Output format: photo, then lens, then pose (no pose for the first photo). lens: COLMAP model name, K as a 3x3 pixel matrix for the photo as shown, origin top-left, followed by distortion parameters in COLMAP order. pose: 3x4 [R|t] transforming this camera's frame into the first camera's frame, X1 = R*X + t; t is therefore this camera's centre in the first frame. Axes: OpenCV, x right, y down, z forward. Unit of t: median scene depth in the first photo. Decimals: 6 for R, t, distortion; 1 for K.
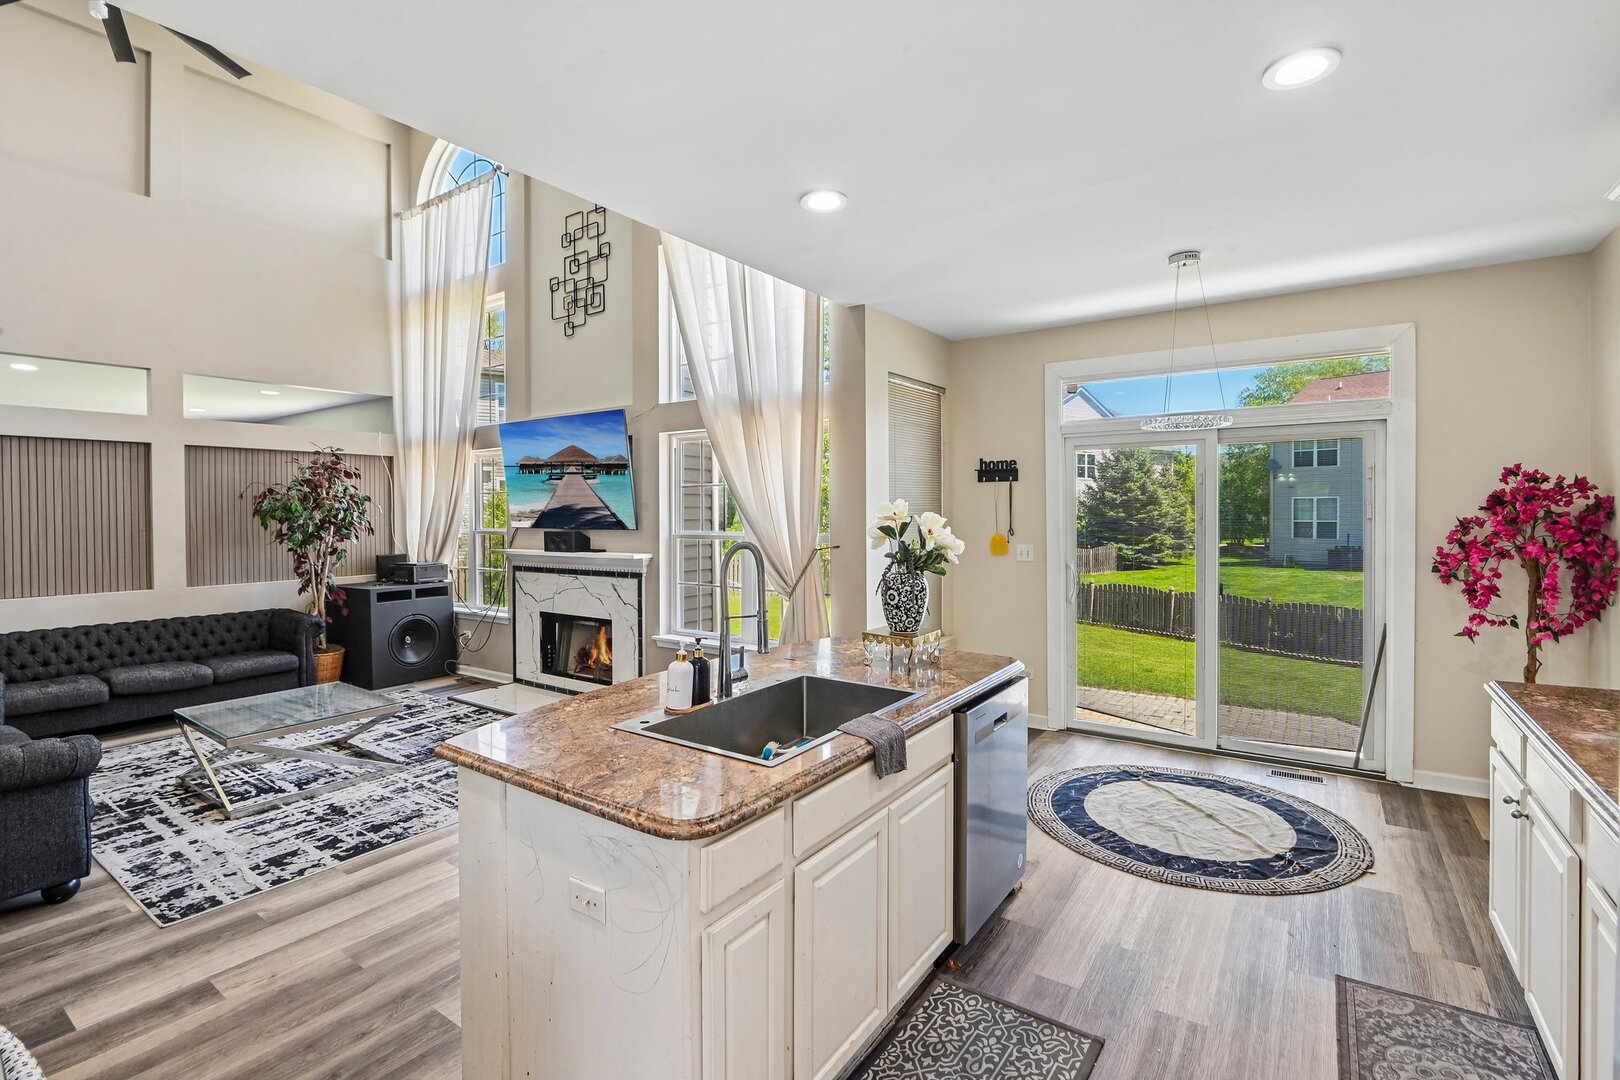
lens RADIAL K [[740.2, 0, 807.7], [0, 740.2, 525.9], [0, 0, 1]] dist [-0.013011, -0.000477]
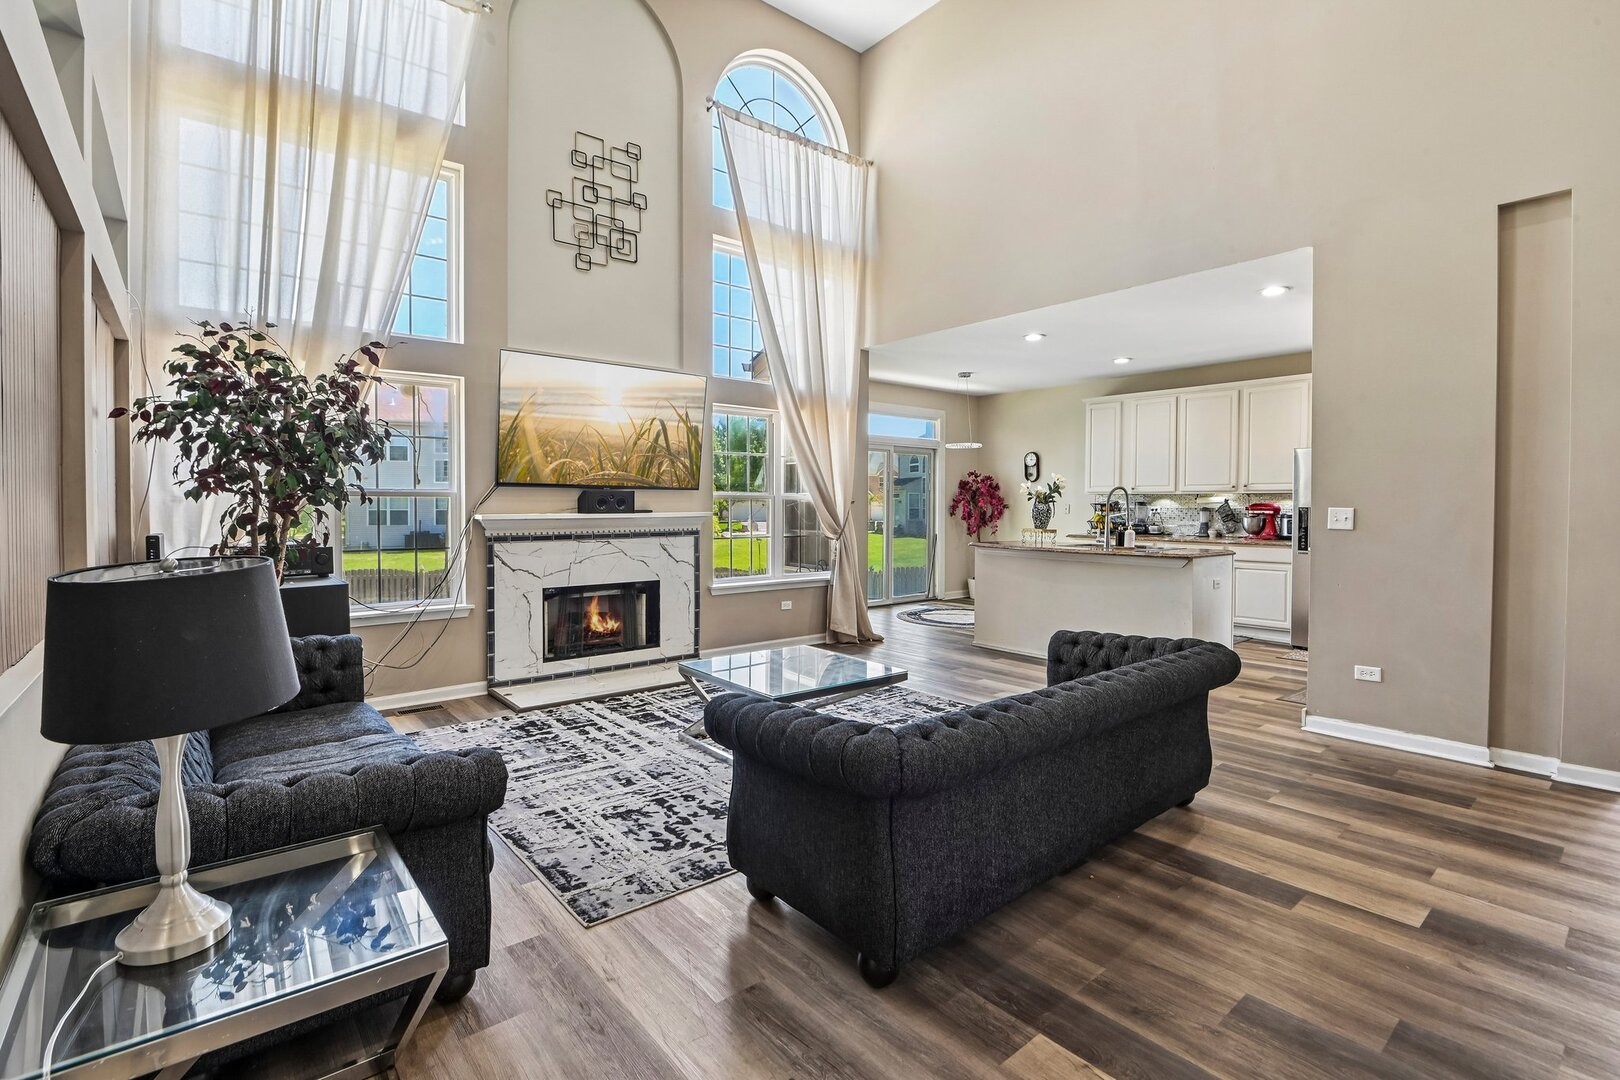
lens RADIAL K [[740.2, 0, 808.2], [0, 740.2, 525.2], [0, 0, 1]] dist [-0.013011, -0.000477]
pose [[0.263734, -0.021177, 0.964363, -1.132488], [0.016253, 0.999715, 0.017509, 0.037325], [-0.964459, 0.011056, 0.264003, 0.522475]]
